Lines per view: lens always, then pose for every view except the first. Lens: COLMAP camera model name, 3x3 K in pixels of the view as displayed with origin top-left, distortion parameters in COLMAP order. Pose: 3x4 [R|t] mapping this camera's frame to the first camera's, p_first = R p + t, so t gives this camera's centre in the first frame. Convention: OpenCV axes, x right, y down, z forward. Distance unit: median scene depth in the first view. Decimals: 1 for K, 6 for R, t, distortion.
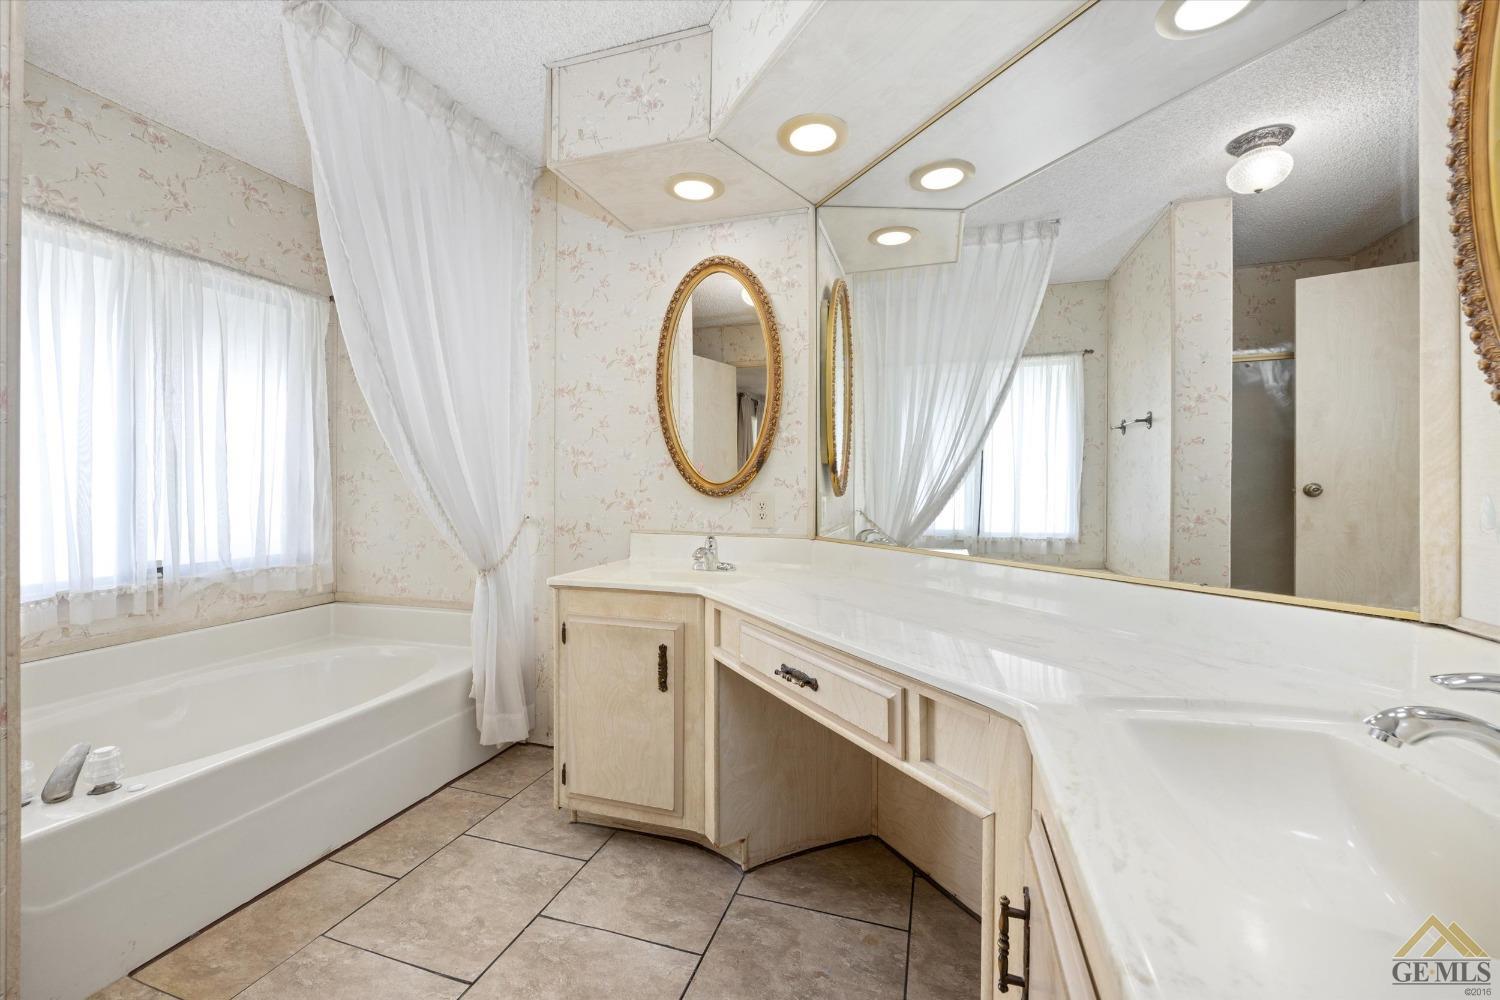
lens RADIAL K [[601.3, 0, 751.3], [0, 601.3, 493.2], [0, 0, 1]] dist [-0.008263, 0.000227]
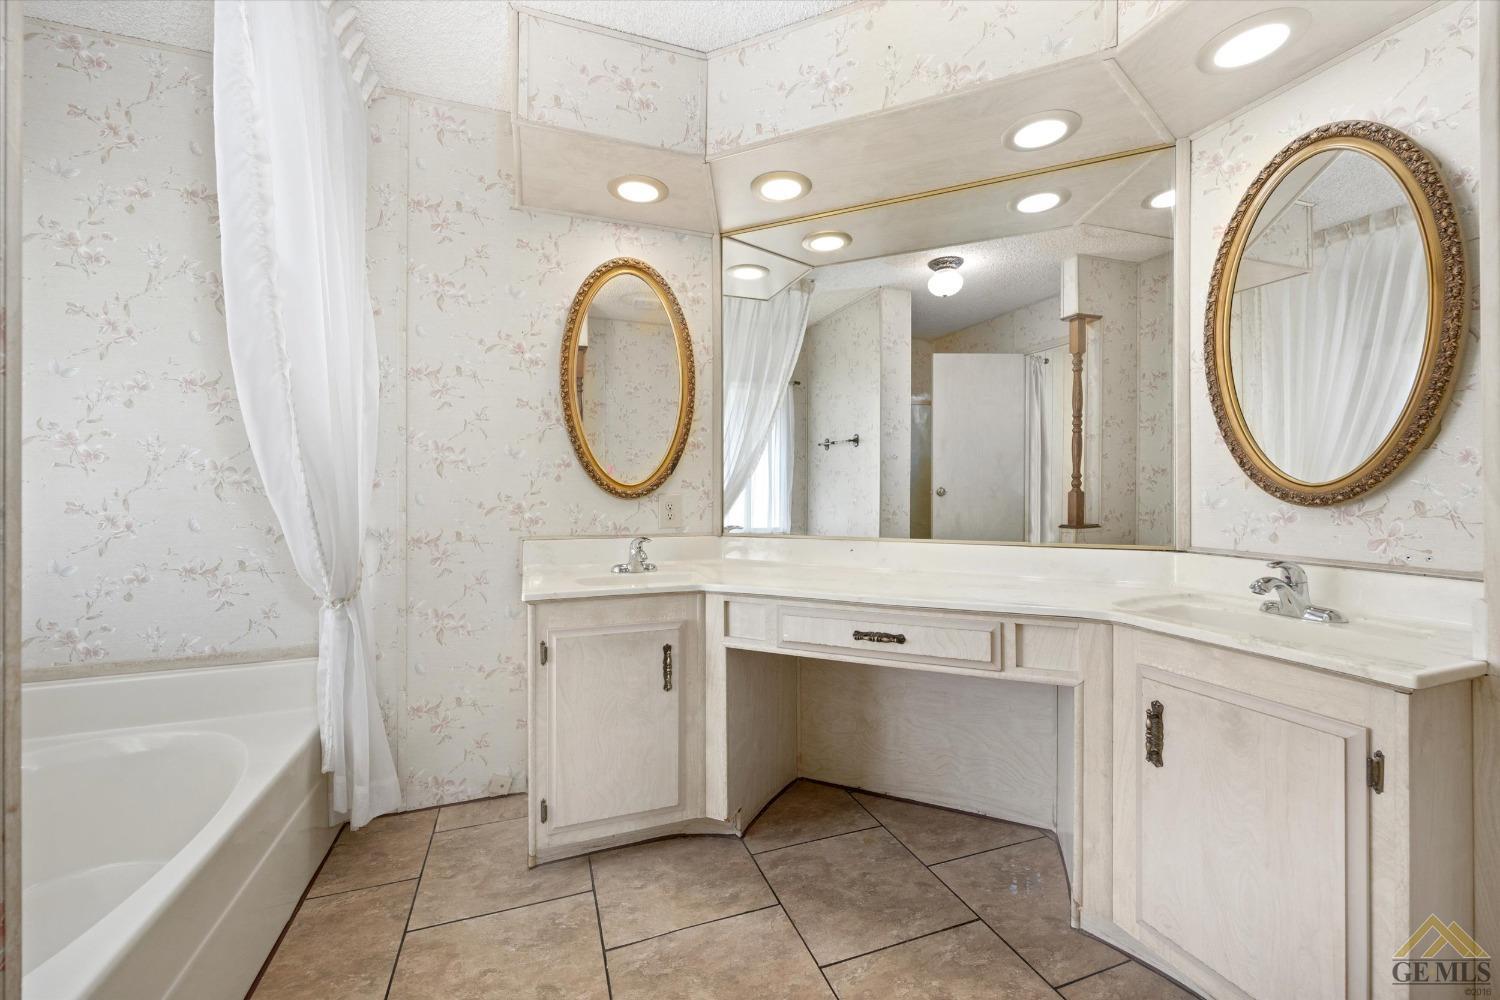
lens RADIAL K [[601.3, 0, 752.6], [0, 601.3, 495.7], [0, 0, 1]] dist [-0.008263, 0.000227]
pose [[0.789260, -0.007707, 0.614011, -0.610068], [0.008234, 0.999964, 0.001968, 0.000113], [-0.614004, 0.003502, 0.789295, 0.103752]]
